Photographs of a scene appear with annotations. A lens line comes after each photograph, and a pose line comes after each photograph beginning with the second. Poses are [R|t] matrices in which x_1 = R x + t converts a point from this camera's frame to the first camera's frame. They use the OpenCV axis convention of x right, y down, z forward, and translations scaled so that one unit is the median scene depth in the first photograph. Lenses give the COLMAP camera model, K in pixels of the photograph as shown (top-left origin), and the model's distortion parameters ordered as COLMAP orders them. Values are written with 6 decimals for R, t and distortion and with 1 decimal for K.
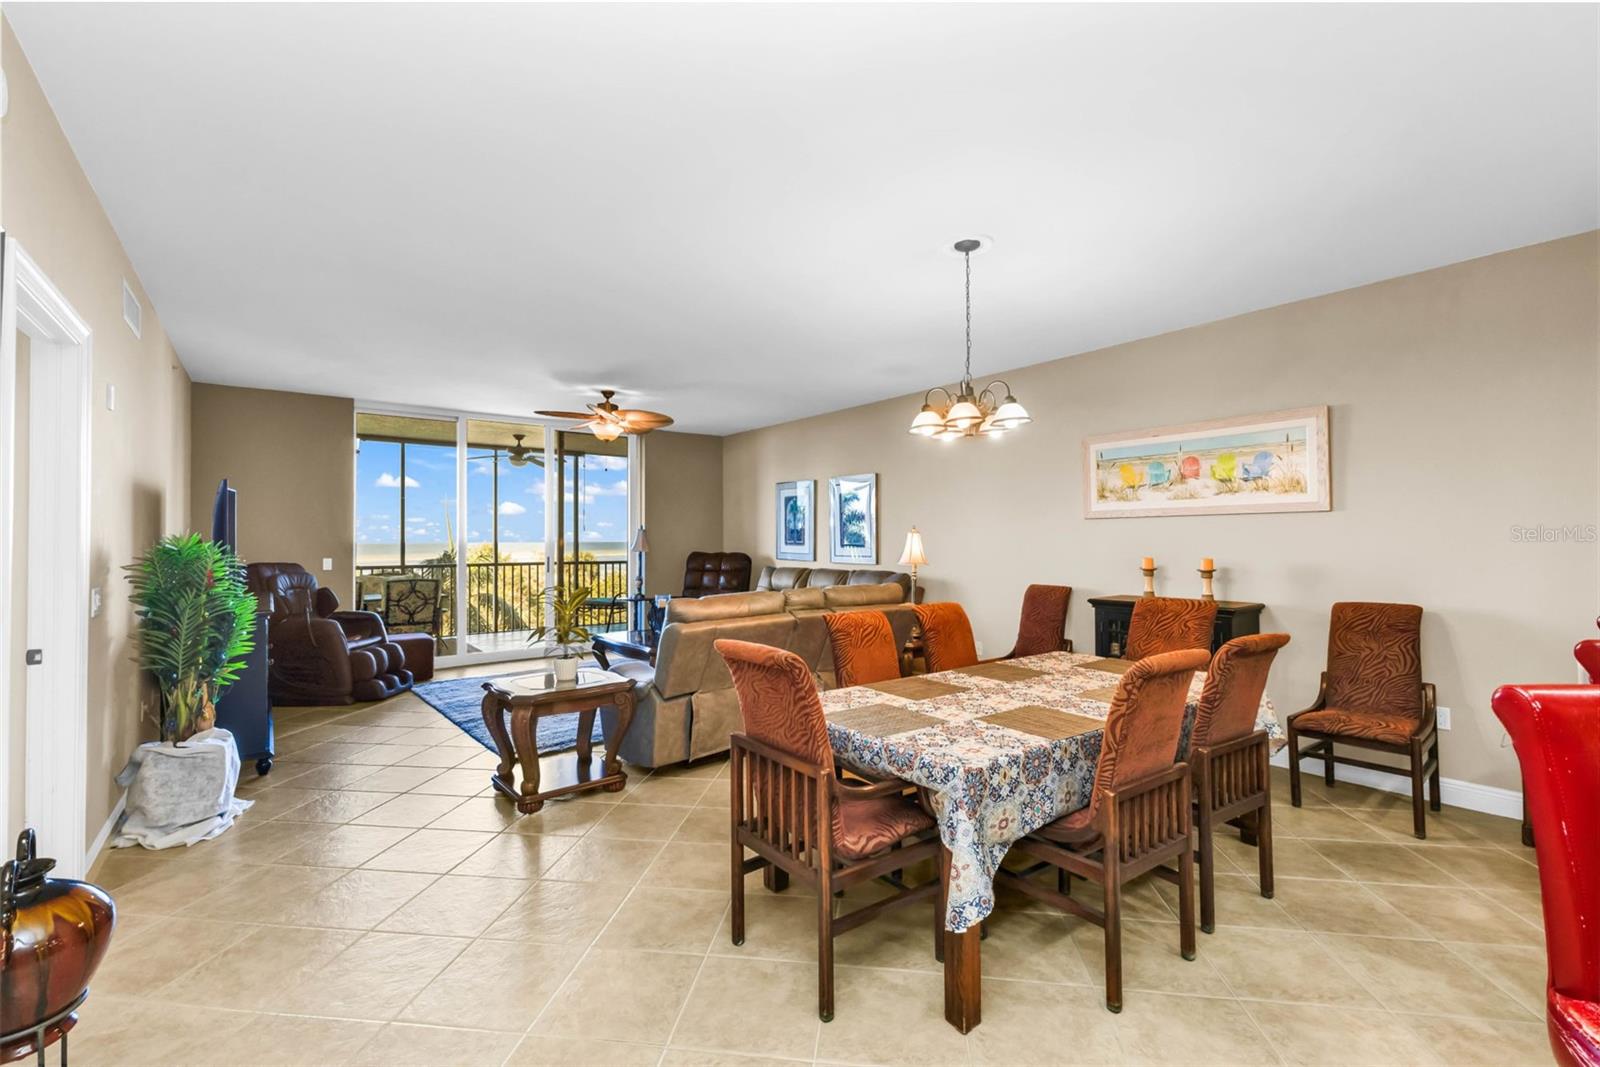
lens RADIAL K [[689.0, 0, 800.0], [0, 689.0, 533.5], [0, 0, 1]] dist [0.005888, -0.000392]
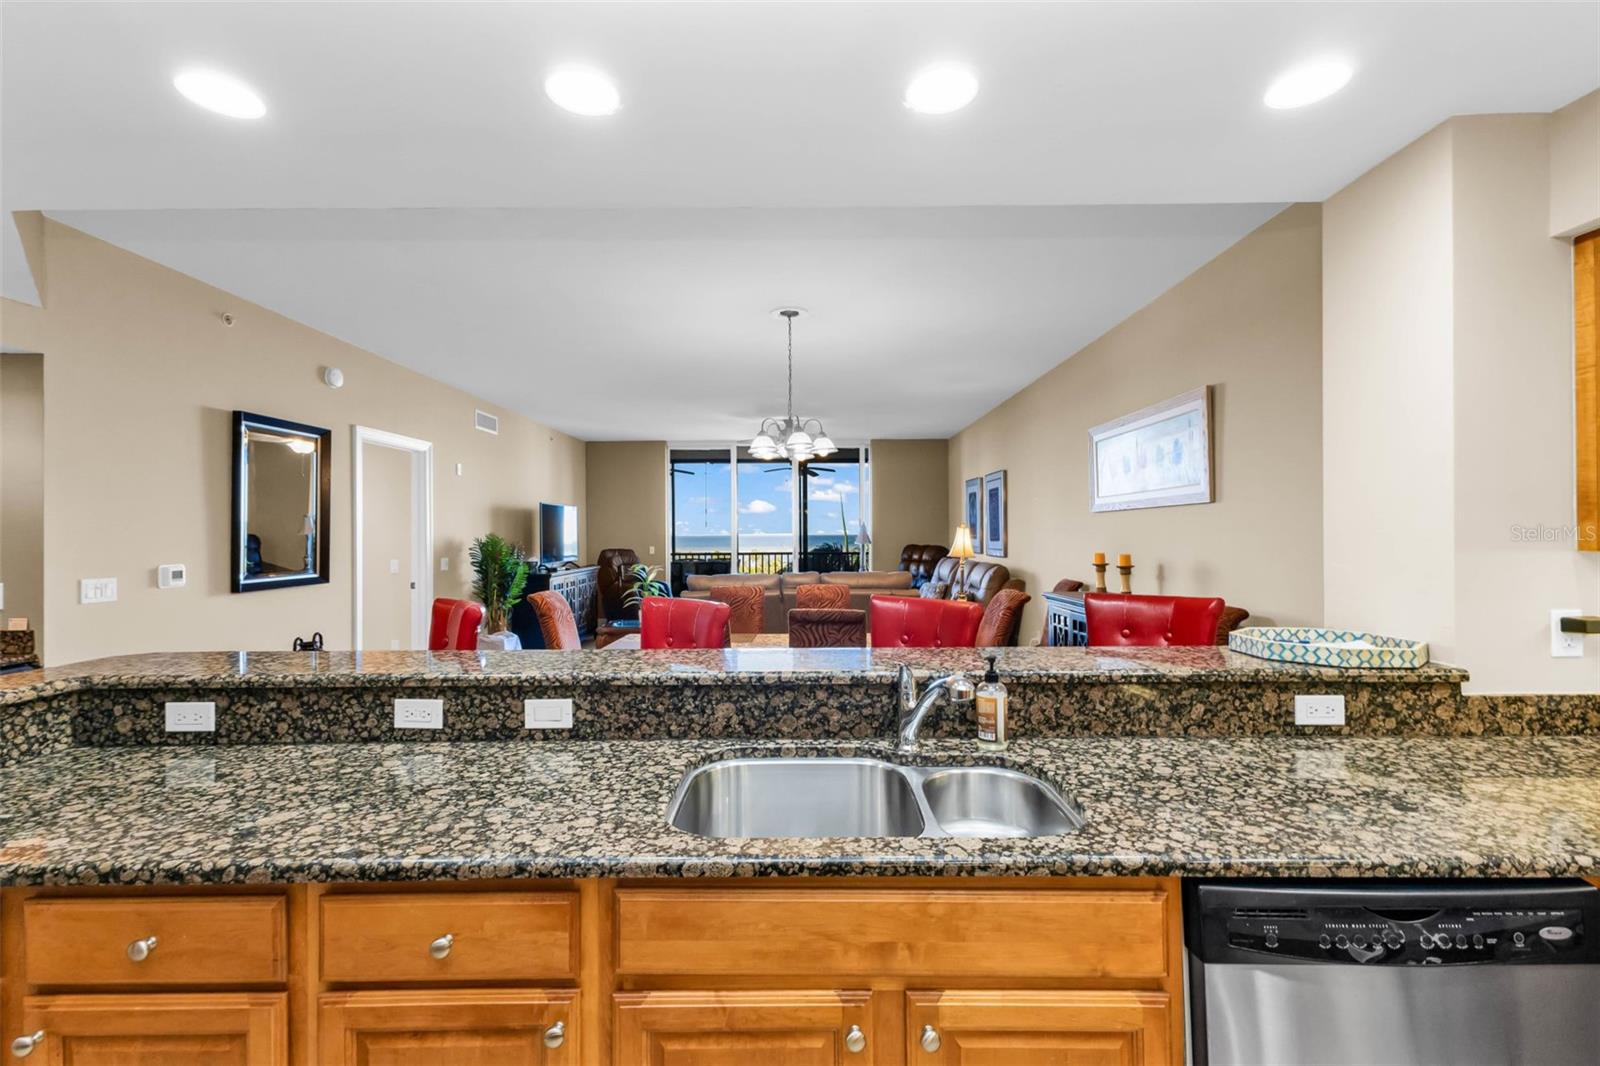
lens RADIAL K [[700.5, 0, 799.2], [0, 700.5, 527.3], [0, 0, 1]] dist [0.009841, -0.001280]
pose [[0.789668, -0.007947, -0.613483, 0.584655], [0.009946, 0.999951, -0.000151, -0.003300], [0.613454, -0.005983, 0.789708, -0.035878]]
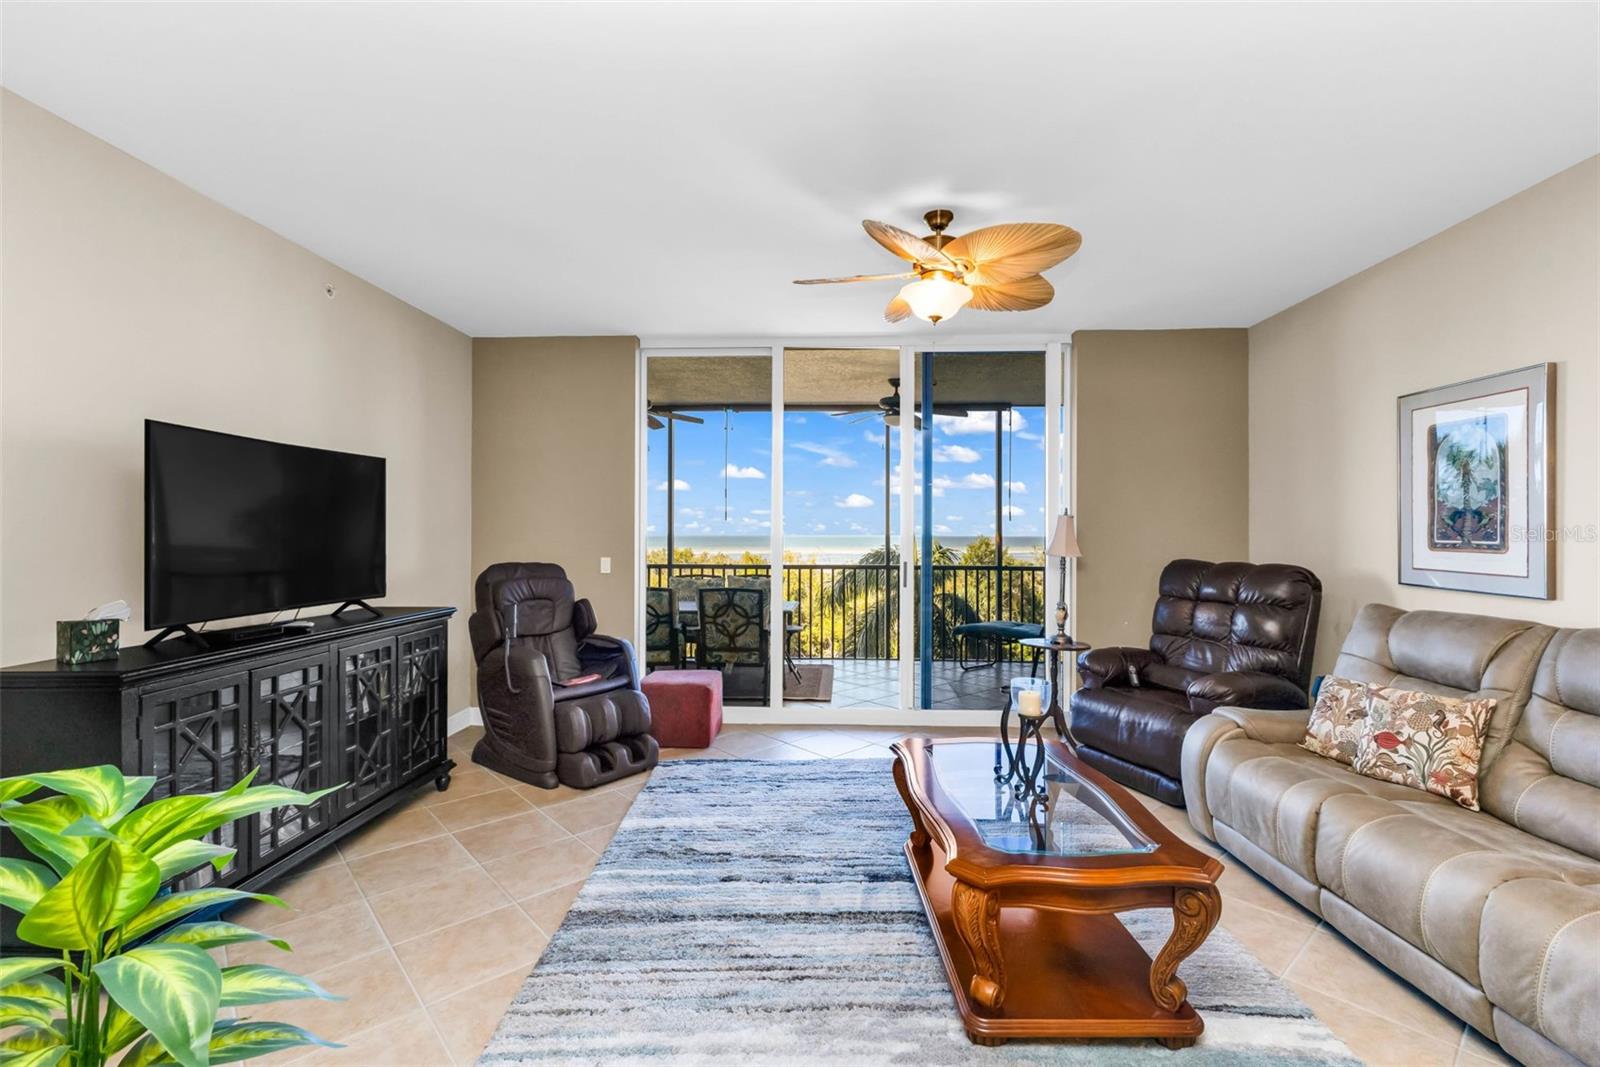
lens RADIAL K [[700.5, 0, 799.2], [0, 700.5, 527.8], [0, 0, 1]] dist [0.009841, -0.001280]
pose [[0.761630, -0.001267, -0.648011, -0.047162], [0.001404, 0.999999, -0.000306, 0.005383], [0.648010, -0.000677, 0.761631, 0.619693]]
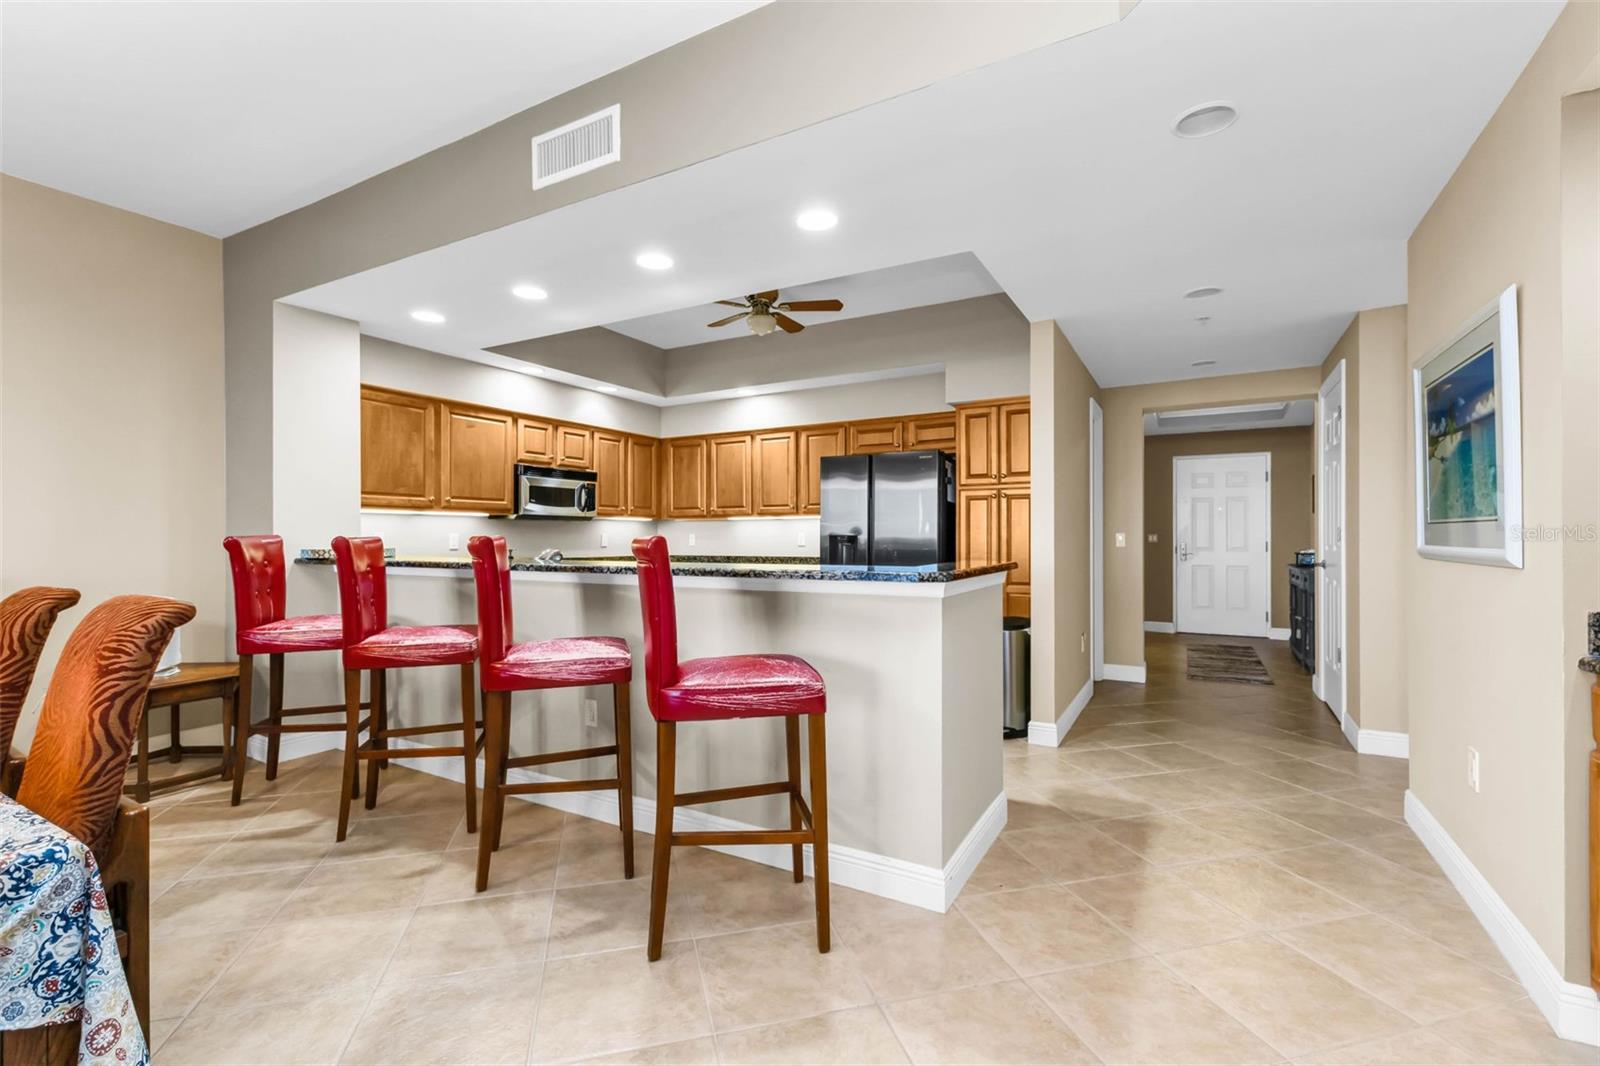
lens RADIAL K [[709.8, 0, 798.5], [0, 709.8, 541.0], [0, 0, 1]] dist [0.003629, -0.000032]
pose [[-0.389892, 0.003533, 0.920854, -0.139399], [-0.002986, 0.999983, -0.005101, 0.041179], [-0.920856, -0.004738, -0.389875, 0.227196]]
